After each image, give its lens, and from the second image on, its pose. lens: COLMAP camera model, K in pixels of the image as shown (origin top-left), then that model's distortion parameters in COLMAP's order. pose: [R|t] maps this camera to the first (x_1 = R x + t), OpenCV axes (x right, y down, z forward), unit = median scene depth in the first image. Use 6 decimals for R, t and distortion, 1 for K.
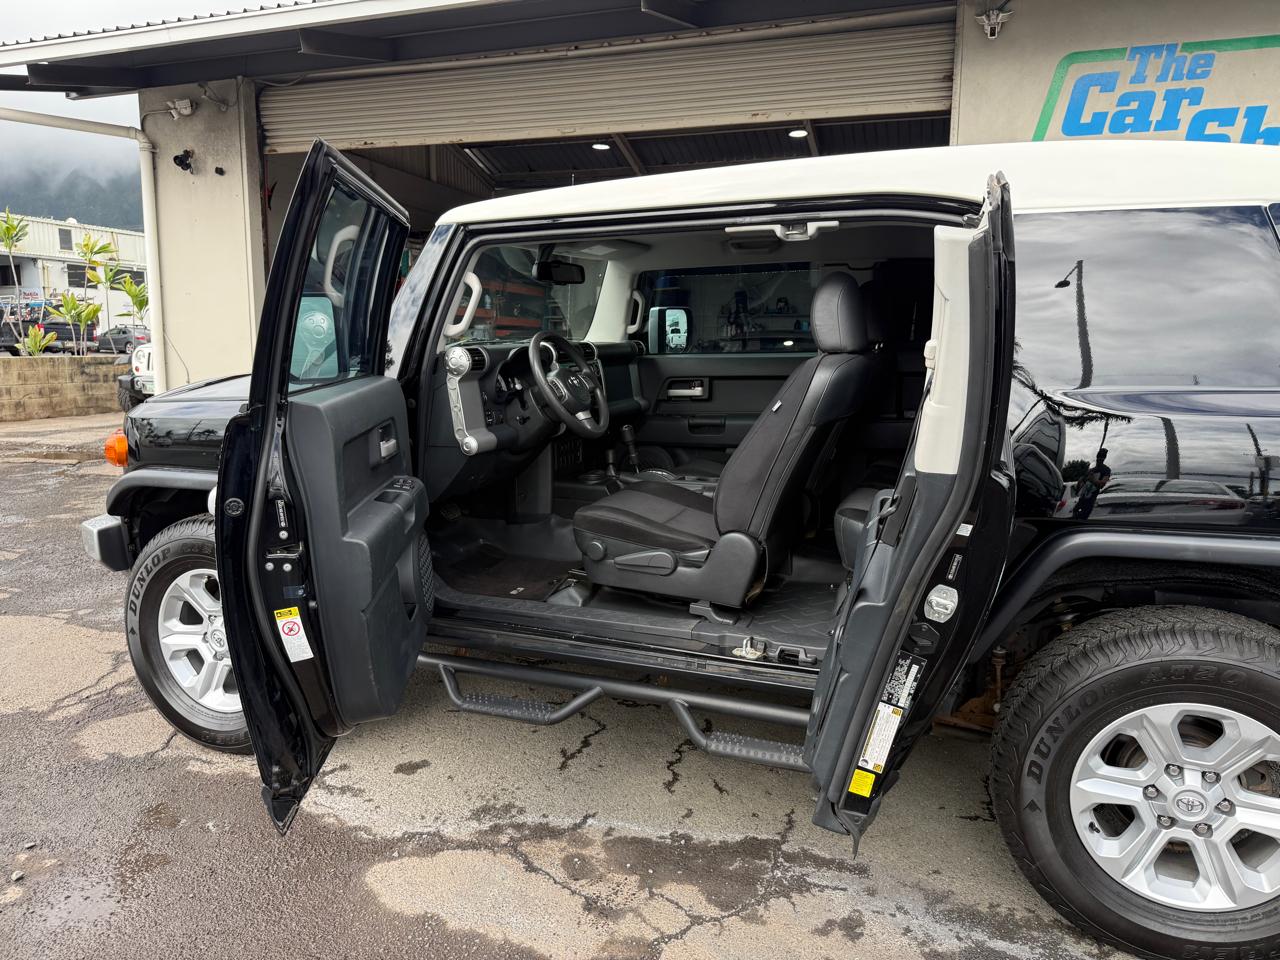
lens RADIAL K [[904.3, 0, 634.2], [0, 904.3, 481.4], [0, 0, 1]] dist [0.024791, -0.040540]
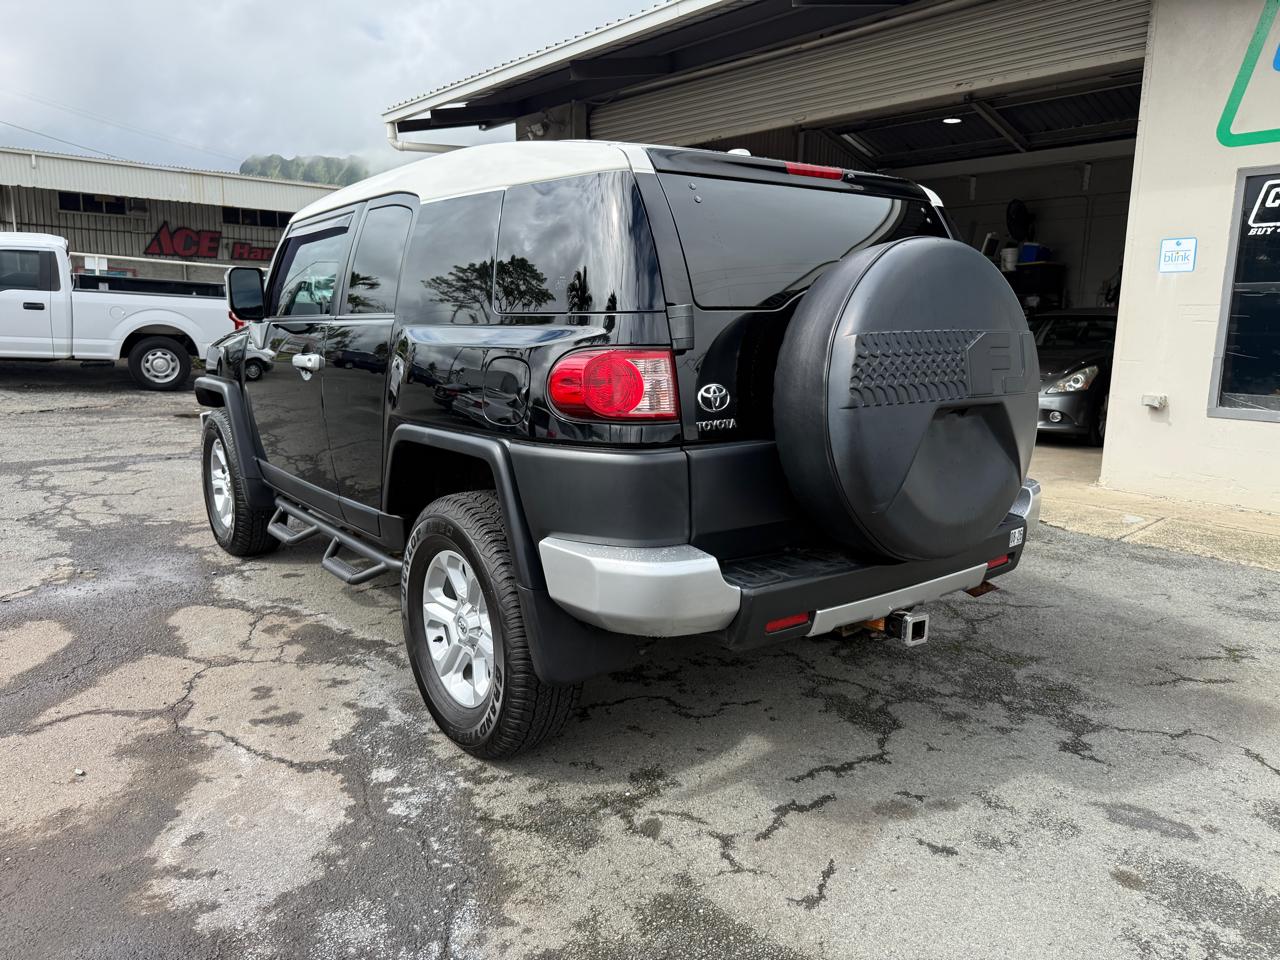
lens RADIAL K [[904.0, 0, 645.1], [0, 904.0, 481.6], [0, 0, 1]] dist [0.035292, -0.048854]
pose [[0.854827, 0.098541, -0.509472, 1.140904], [-0.089889, 0.995081, 0.041644, 0.037292], [0.511069, 0.010198, 0.859479, -0.036779]]
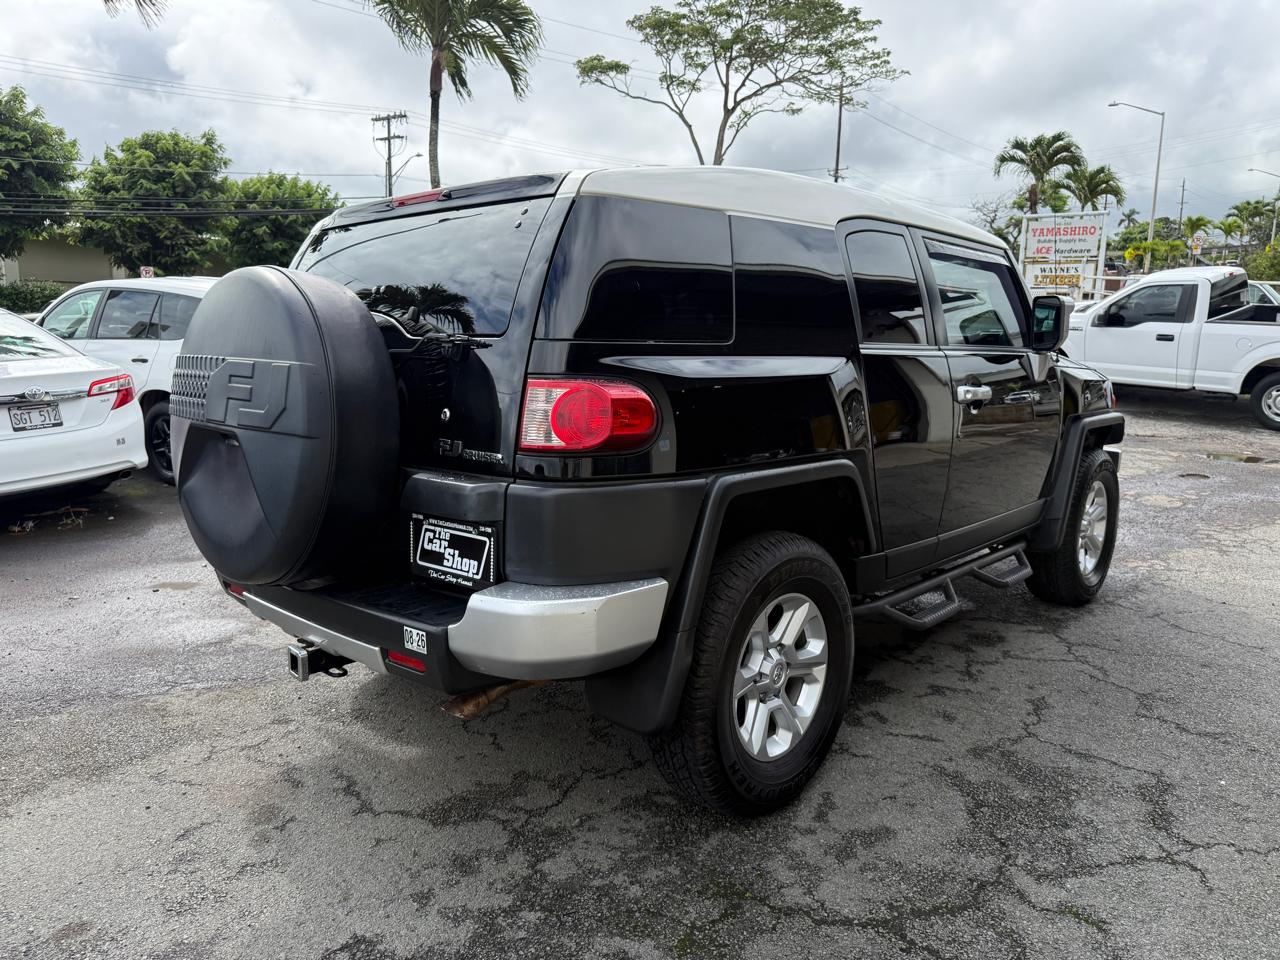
lens RADIAL K [[904.4, 0, 627.2], [0, 904.4, 485.5], [0, 0, 1]] dist [-0.001244, 0.000022]
pose [[-0.374650, 0.147741, -0.915320, 1.597277], [-0.158306, 0.962533, 0.220158, -0.218729], [0.913552, 0.227383, -0.337225, 1.478432]]
